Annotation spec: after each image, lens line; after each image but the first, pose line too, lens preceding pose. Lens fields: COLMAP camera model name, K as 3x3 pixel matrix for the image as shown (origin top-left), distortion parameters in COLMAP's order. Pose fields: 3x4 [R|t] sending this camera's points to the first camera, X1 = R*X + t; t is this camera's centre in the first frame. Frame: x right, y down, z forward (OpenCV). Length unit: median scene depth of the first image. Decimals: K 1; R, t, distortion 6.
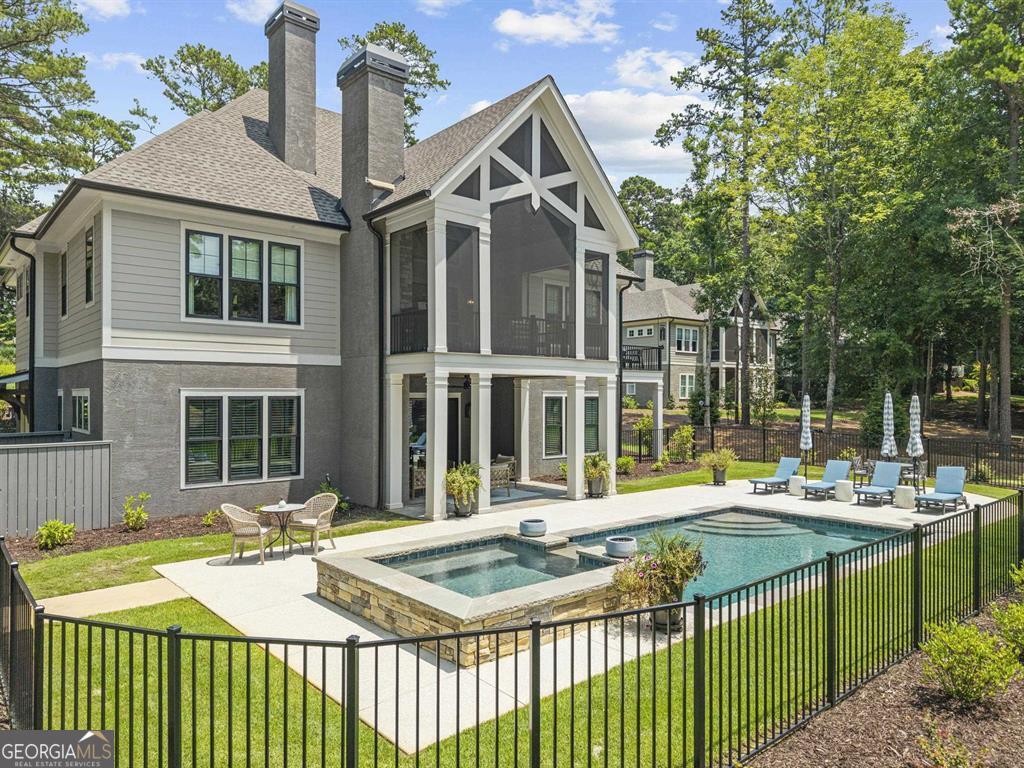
lens RADIAL K [[697.4, 0, 511.1], [0, 697.4, 396.5], [0, 0, 1]] dist [0.000013, -0.000070]
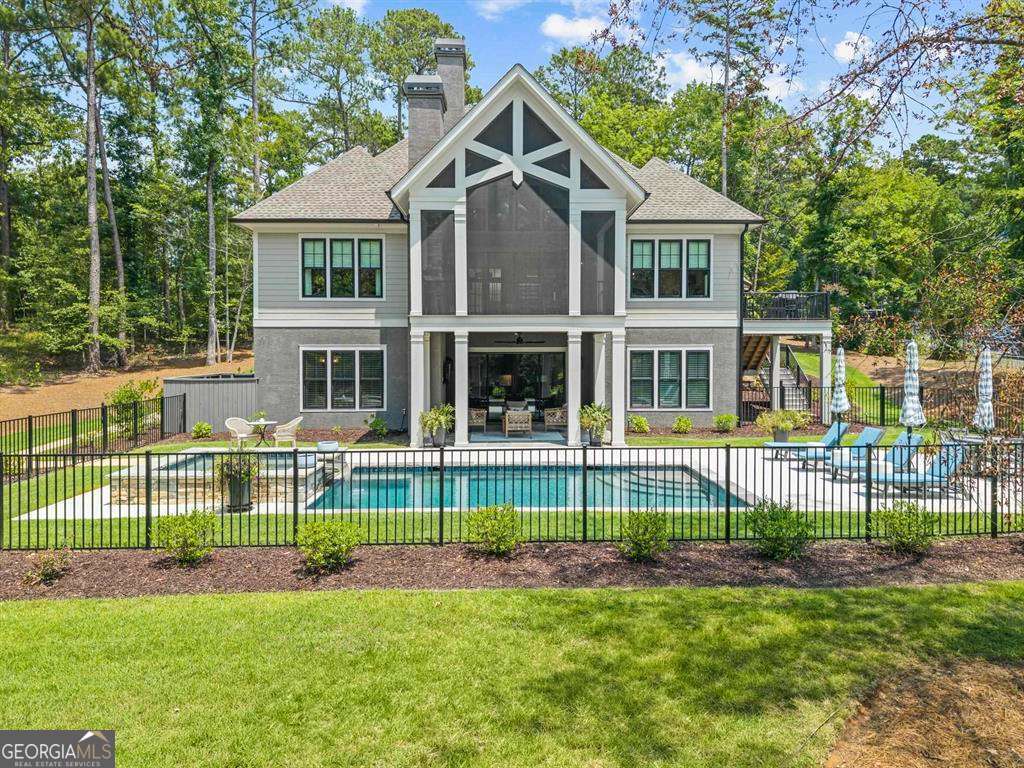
lens RADIAL K [[692.0, 0, 510.9], [0, 692.0, 365.4], [0, 0, 1]] dist [0.002239, -0.001329]
pose [[0.765438, 0.012247, -0.643393, 0.745976], [0.001702, 0.999777, 0.021056, 0.000827], [0.643507, -0.017212, 0.765247, 0.132009]]
